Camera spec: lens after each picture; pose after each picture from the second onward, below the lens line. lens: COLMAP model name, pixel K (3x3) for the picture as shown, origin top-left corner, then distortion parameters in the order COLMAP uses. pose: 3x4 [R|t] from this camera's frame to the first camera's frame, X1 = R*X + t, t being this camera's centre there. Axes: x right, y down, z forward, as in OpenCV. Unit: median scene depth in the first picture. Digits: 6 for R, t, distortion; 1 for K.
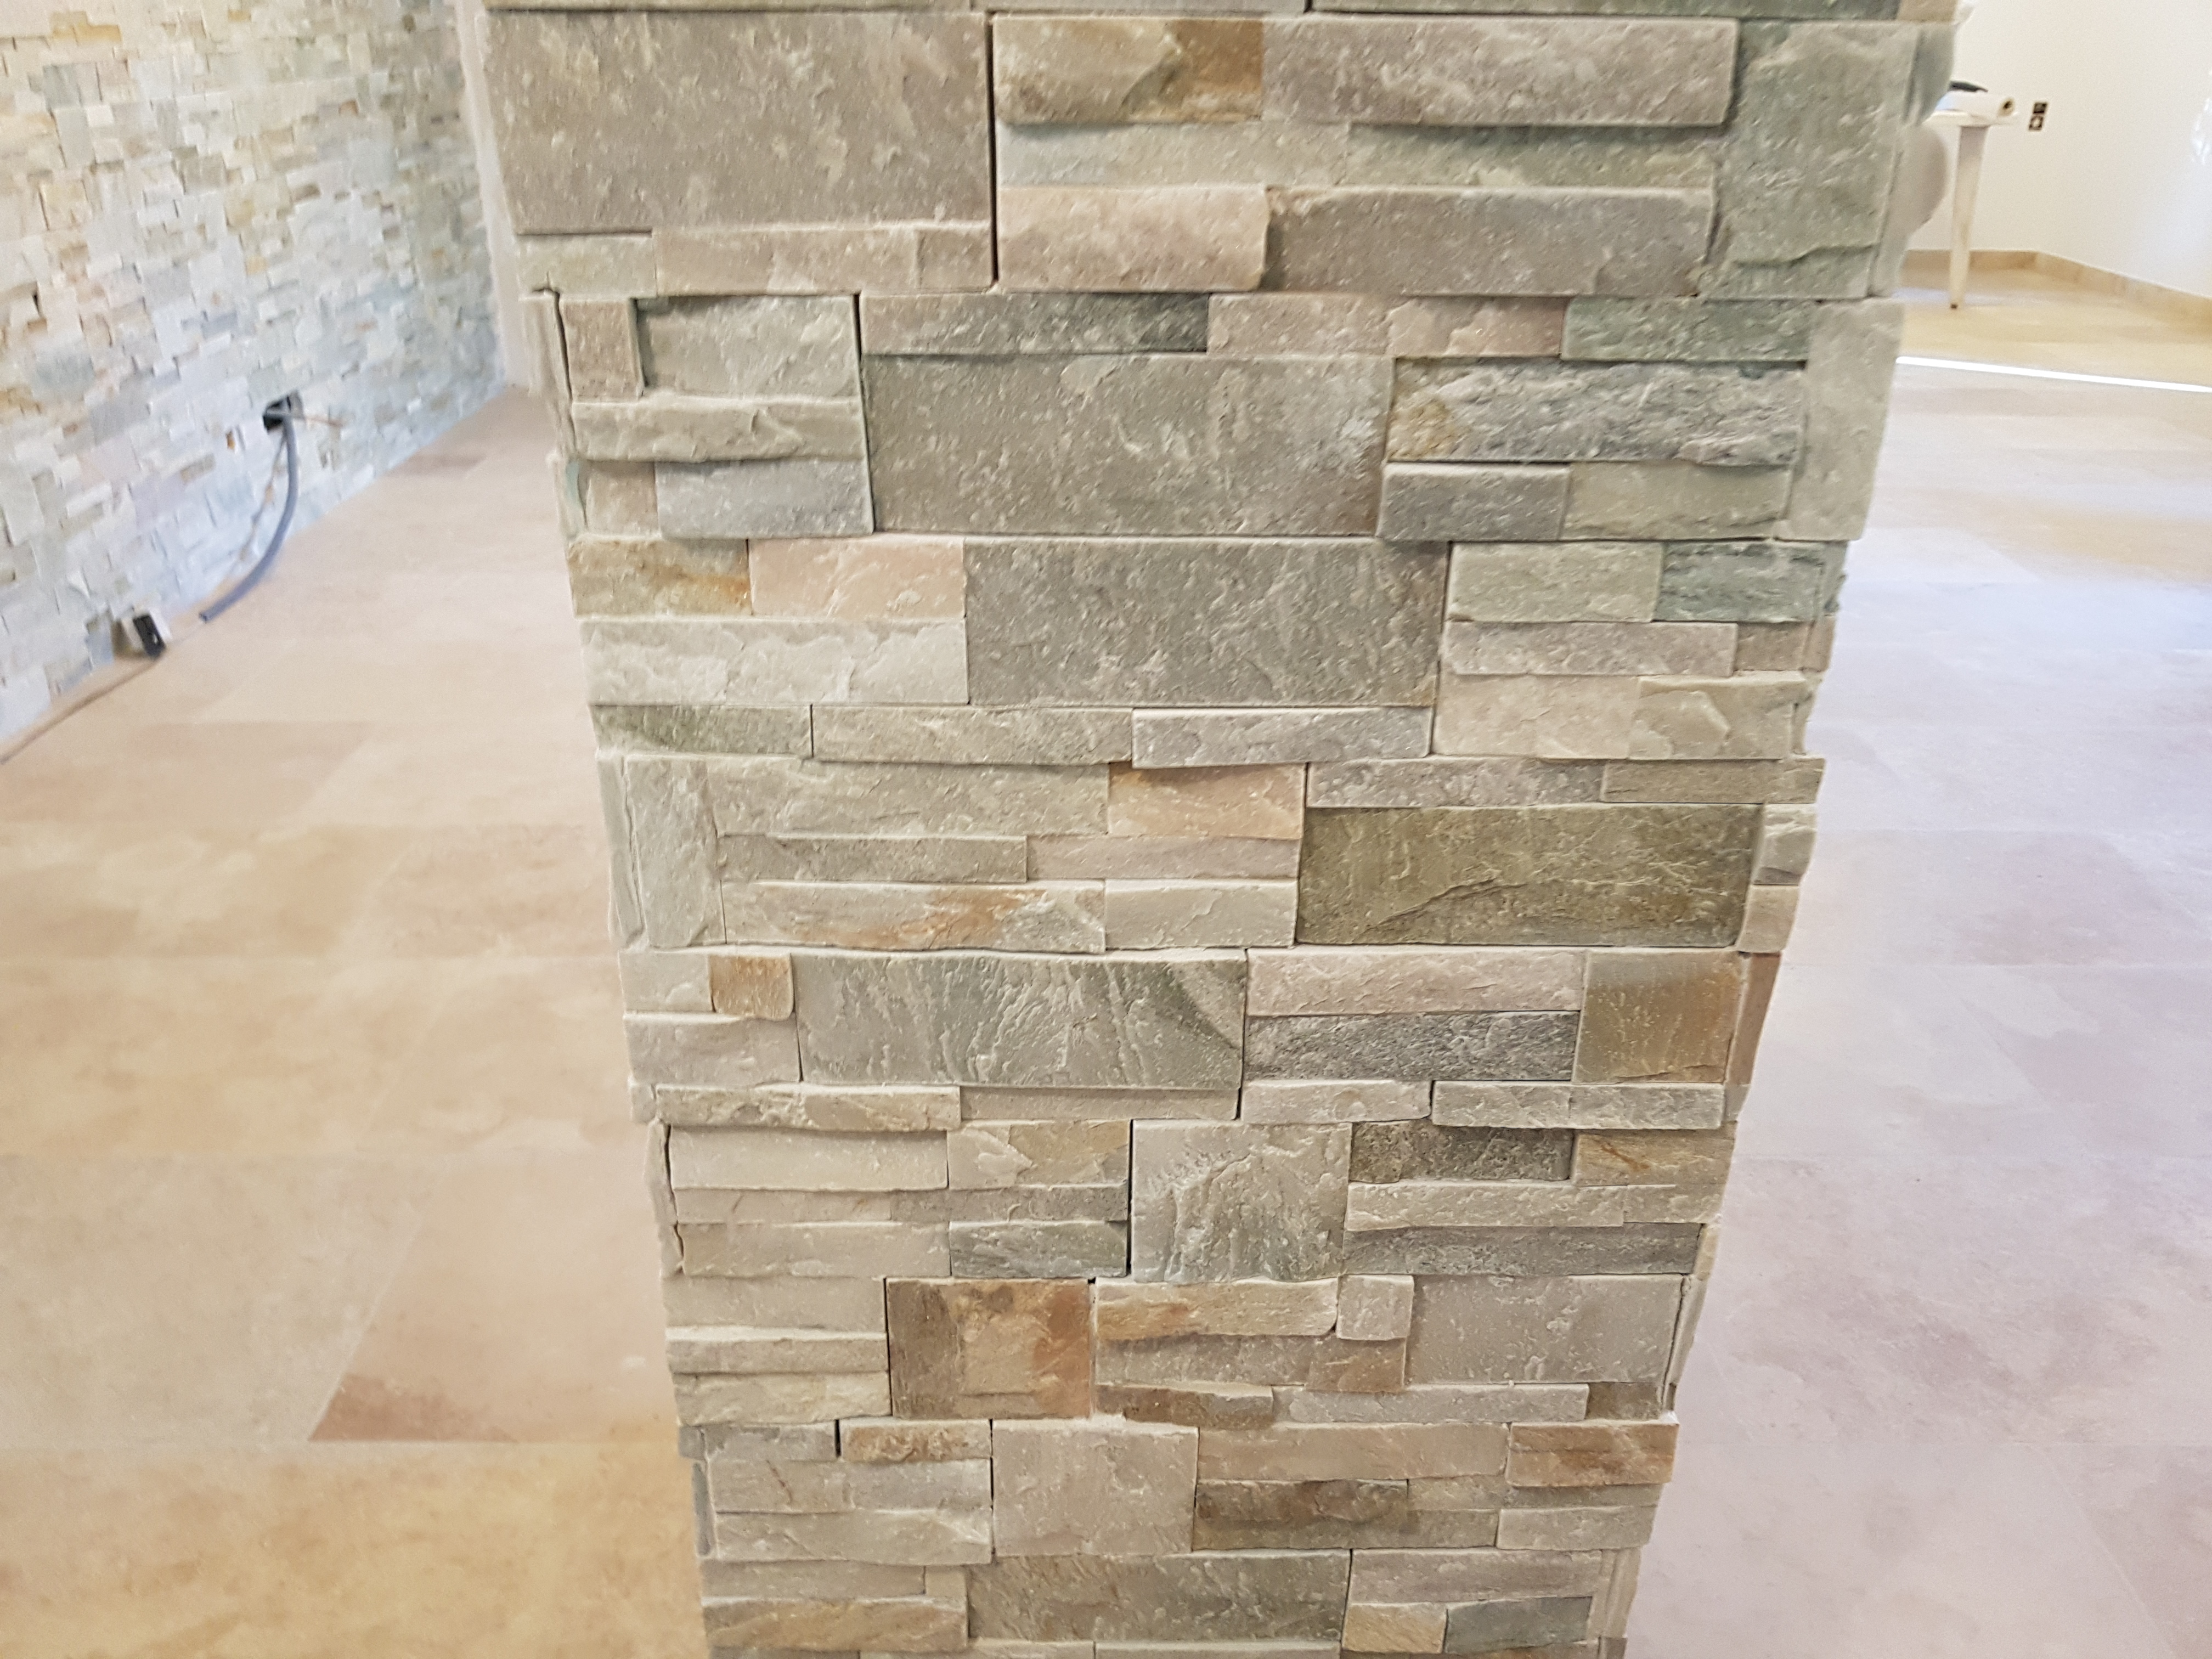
lens RADIAL K [[1728.1, 0, 1085.1], [0, 1728.1, 871.0], [0, 0, 1]] dist [0.077479, -0.146170]
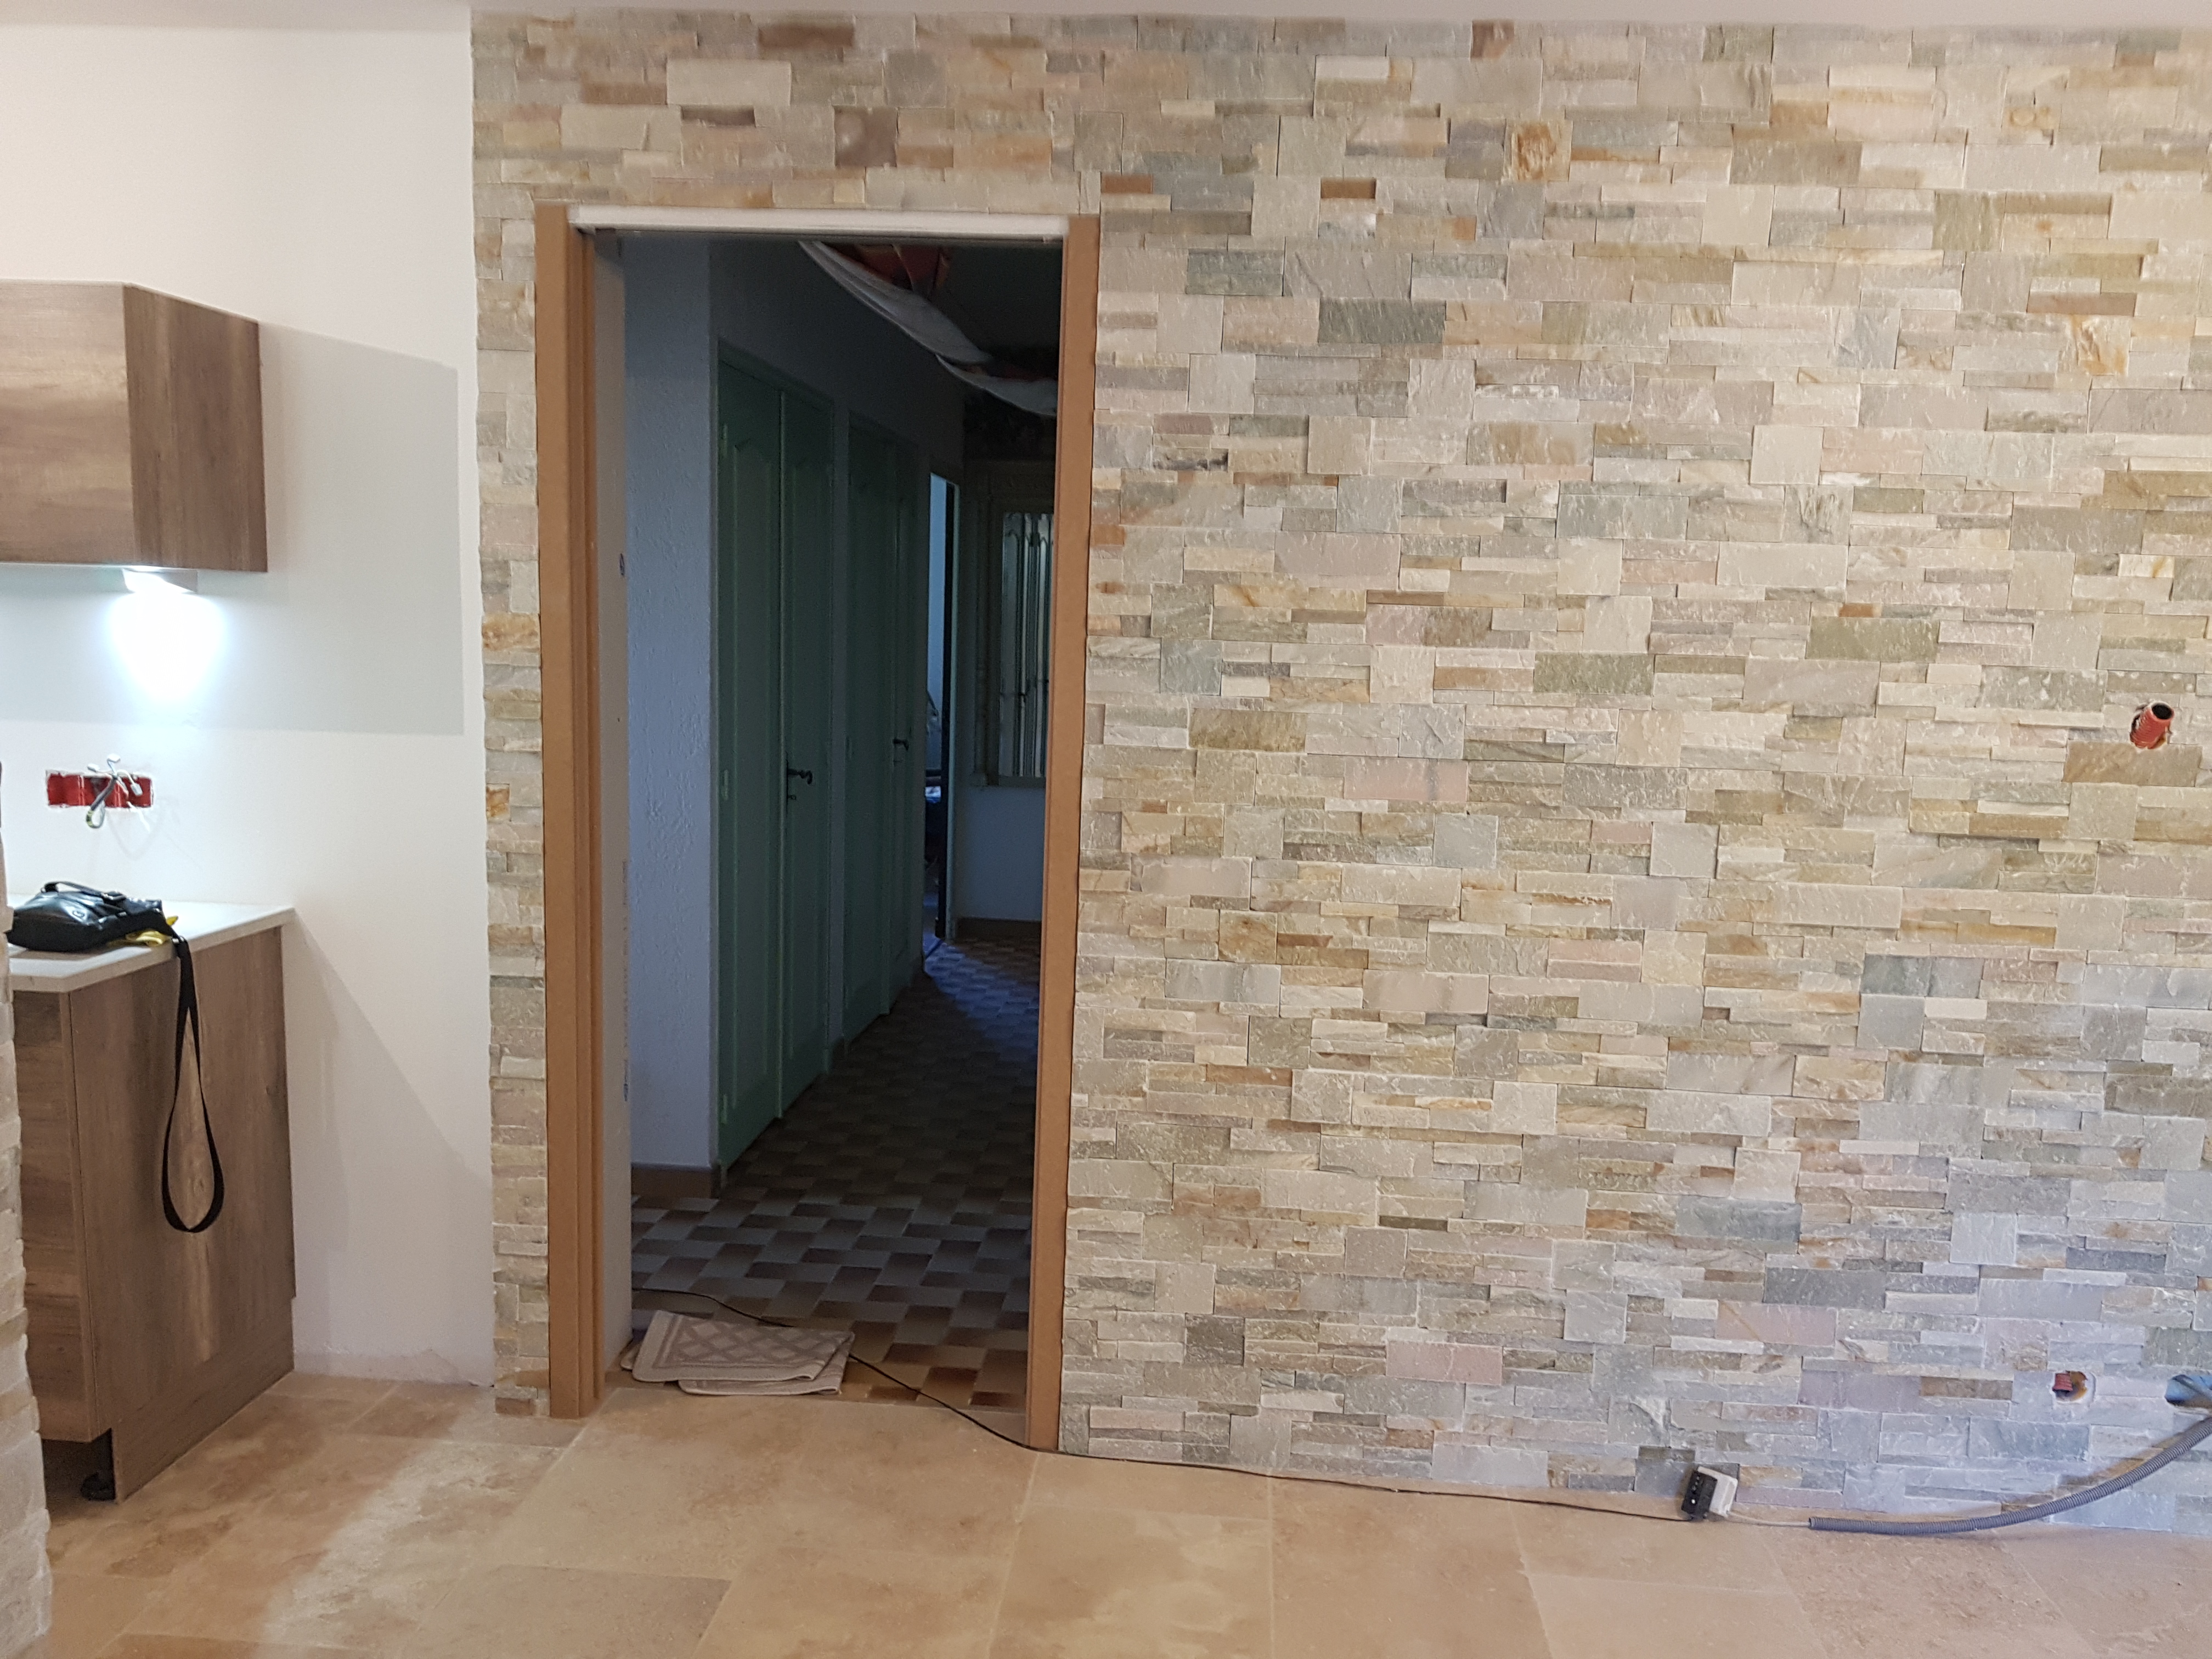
lens RADIAL K [[1728.1, 0, 1093.6], [0, 1728.1, 869.2], [0, 0, 1]] dist [0.077479, -0.146170]
pose [[-0.082900, 0.141419, -0.986473, 1.369735], [-0.481413, 0.861034, 0.163893, -1.585179], [0.872564, 0.488488, -0.003299, 2.095104]]
